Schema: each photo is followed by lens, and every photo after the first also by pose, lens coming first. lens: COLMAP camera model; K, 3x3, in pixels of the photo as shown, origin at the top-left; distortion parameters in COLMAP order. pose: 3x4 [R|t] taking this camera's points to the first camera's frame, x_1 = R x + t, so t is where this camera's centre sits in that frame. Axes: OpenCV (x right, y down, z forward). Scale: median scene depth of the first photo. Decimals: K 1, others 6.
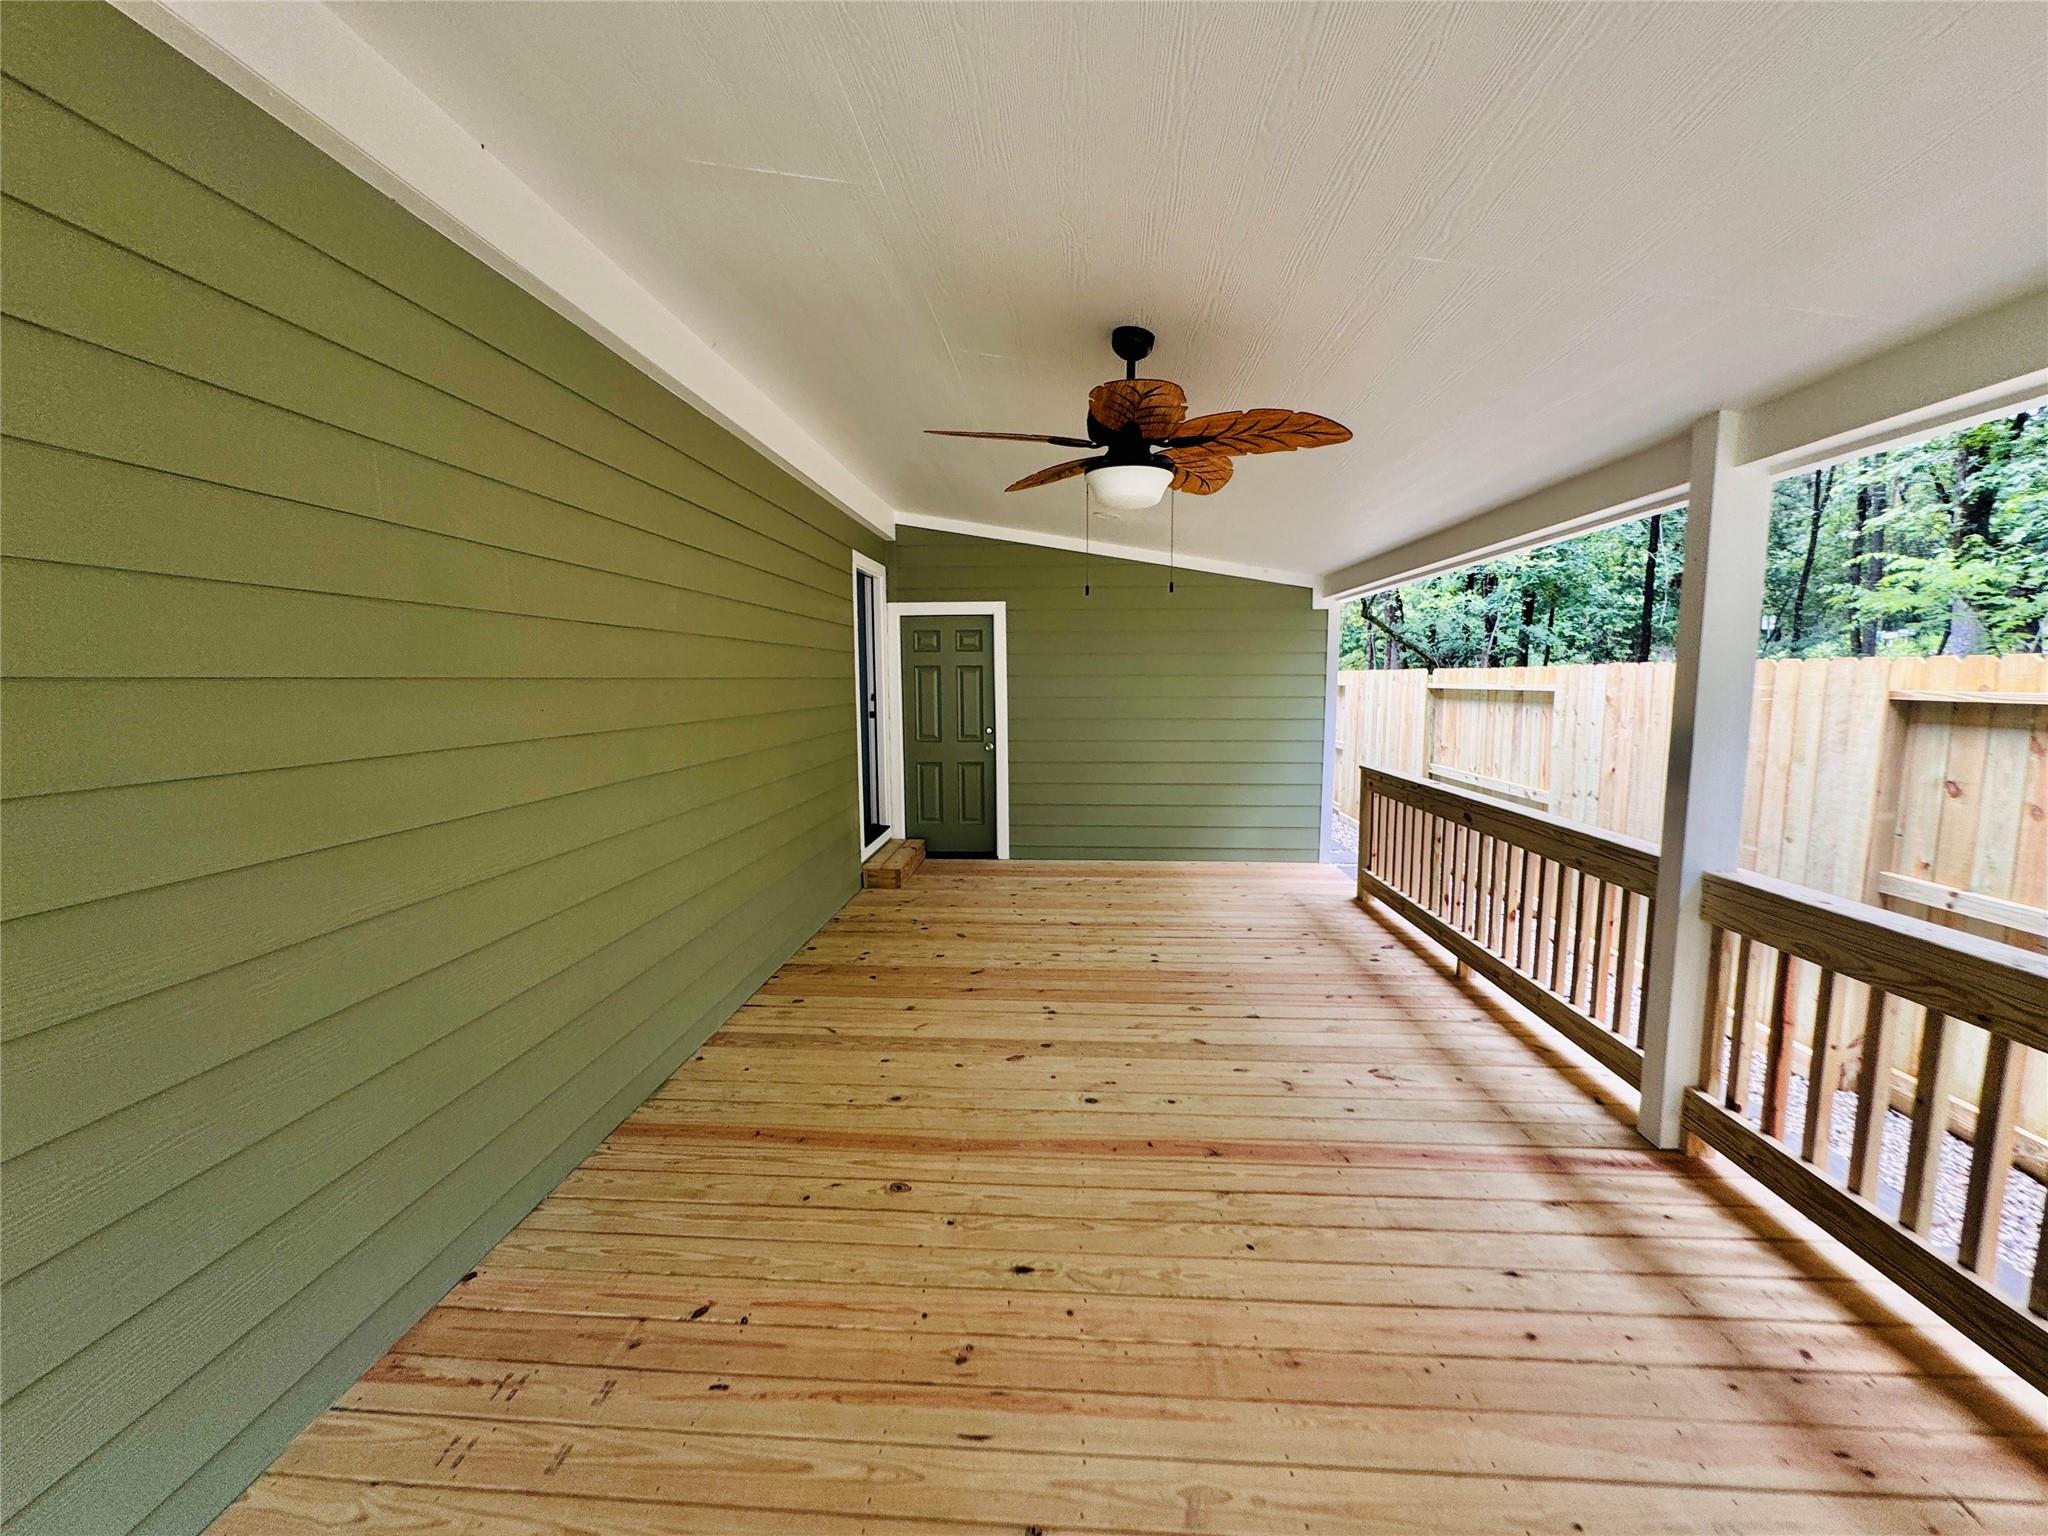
lens RADIAL K [[818.9, 0, 1029.3], [0, 818.9, 774.5], [0, 0, 1]] dist [-0.003926, 0.000427]
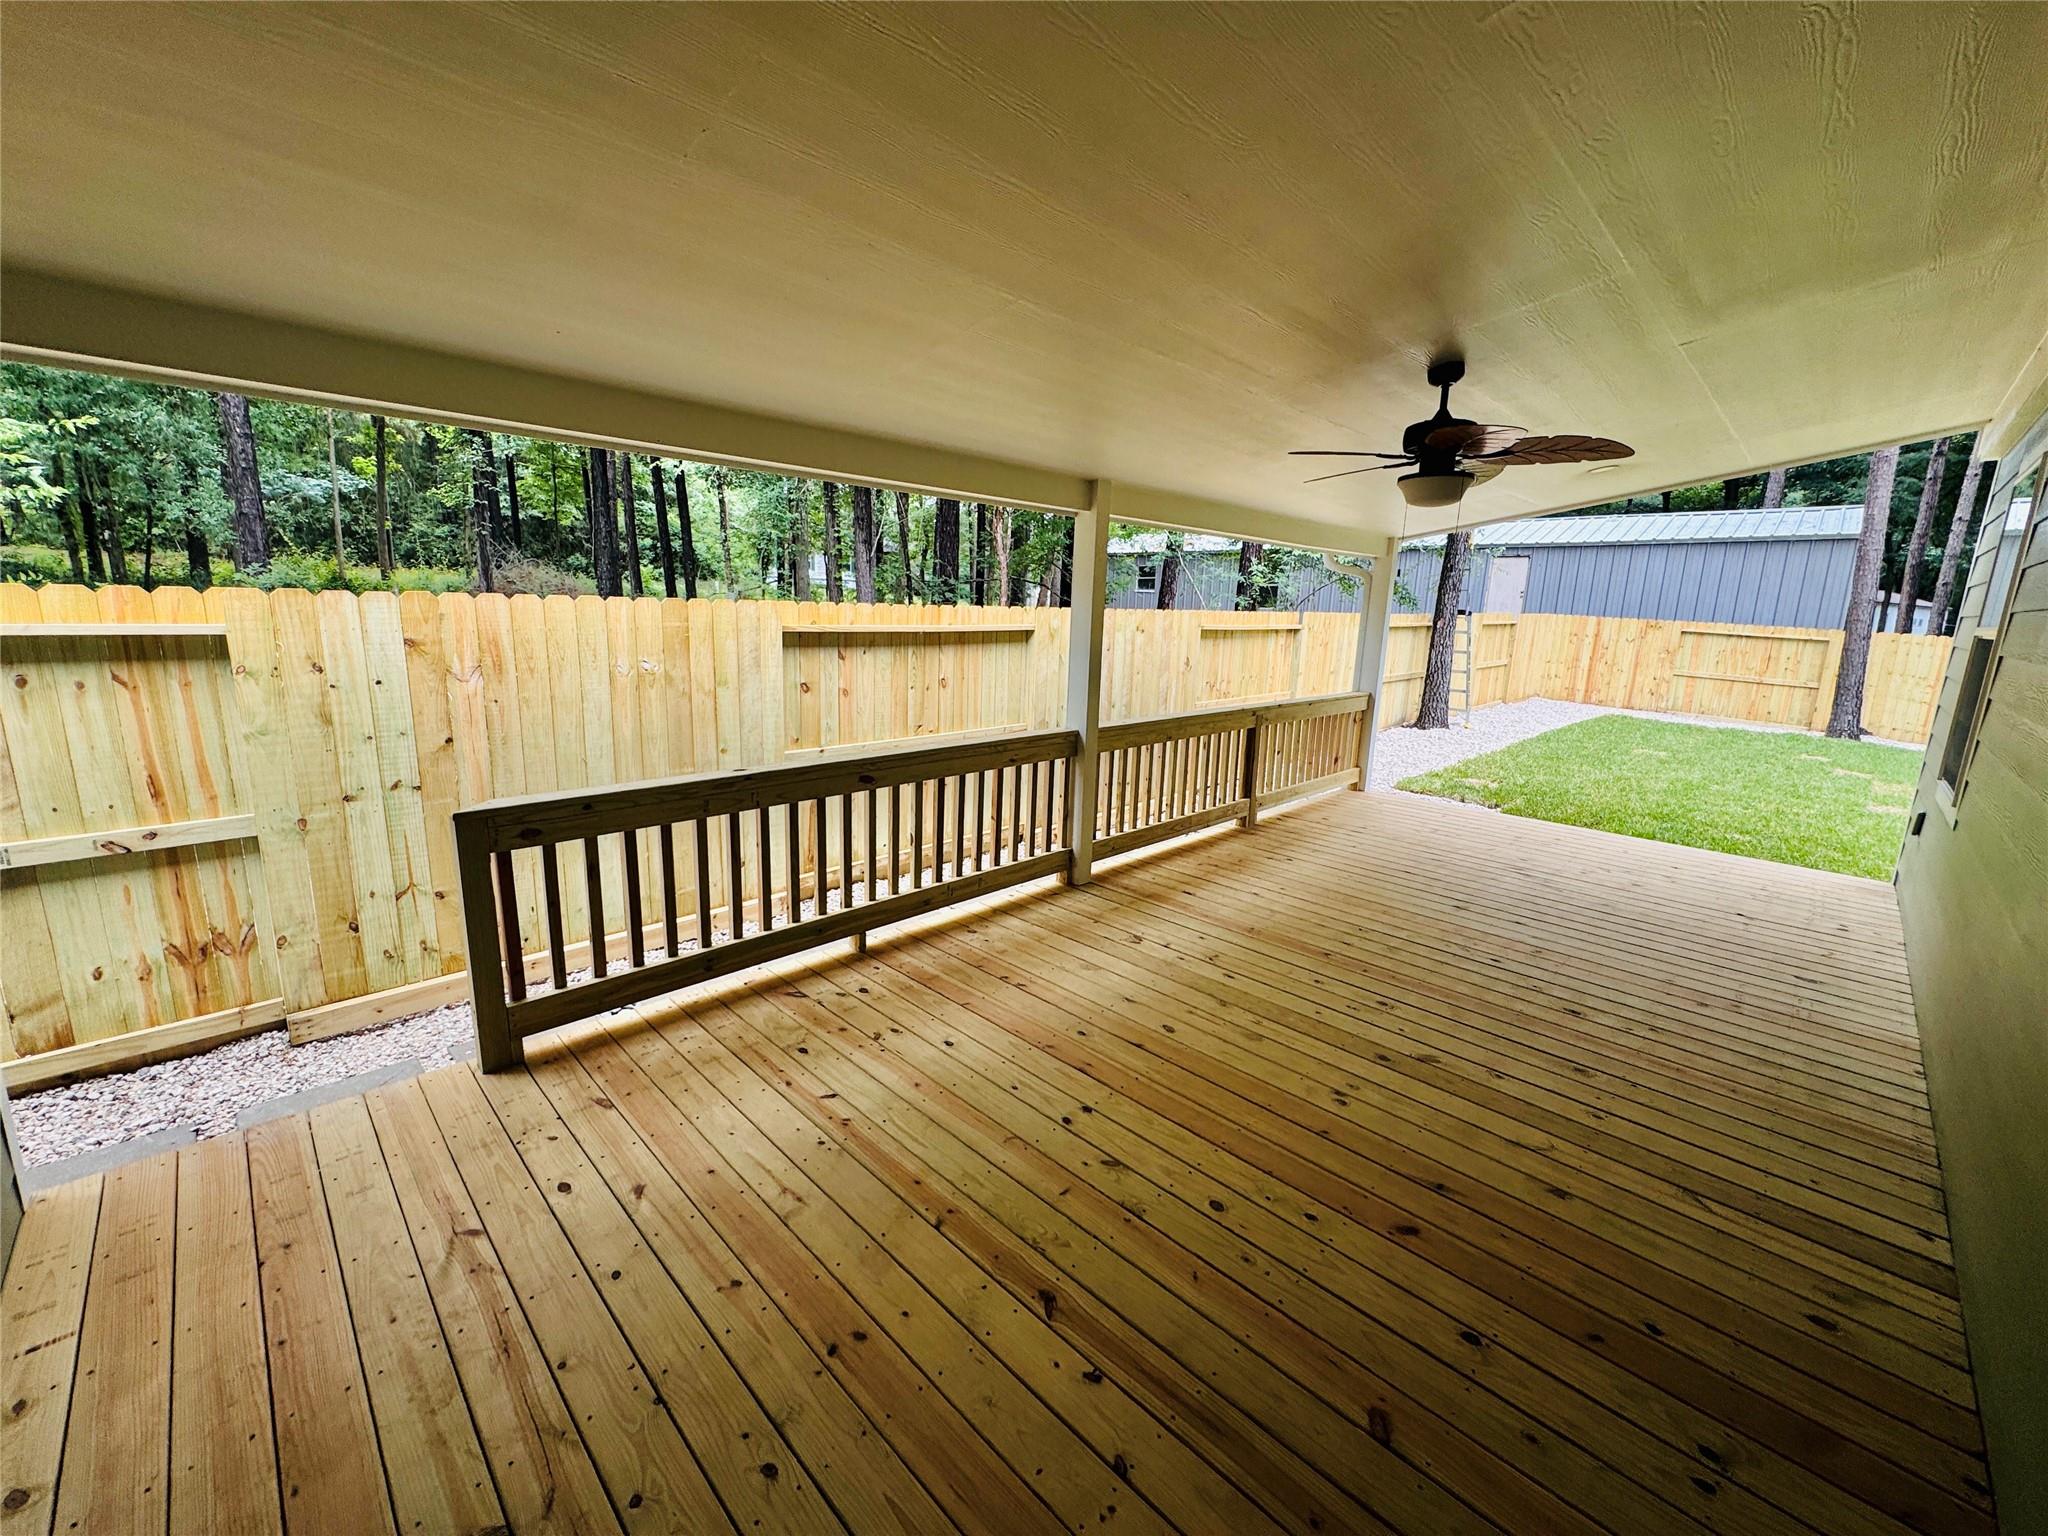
lens RADIAL K [[818.9, 0, 1019.5], [0, 818.9, 767.4], [0, 0, 1]] dist [-0.003926, 0.000427]
pose [[-0.743139, -0.148434, 0.652465, -0.186370], [0.052833, 0.959025, 0.278351, -0.209424], [-0.667048, 0.241326, -0.704847, 1.556965]]
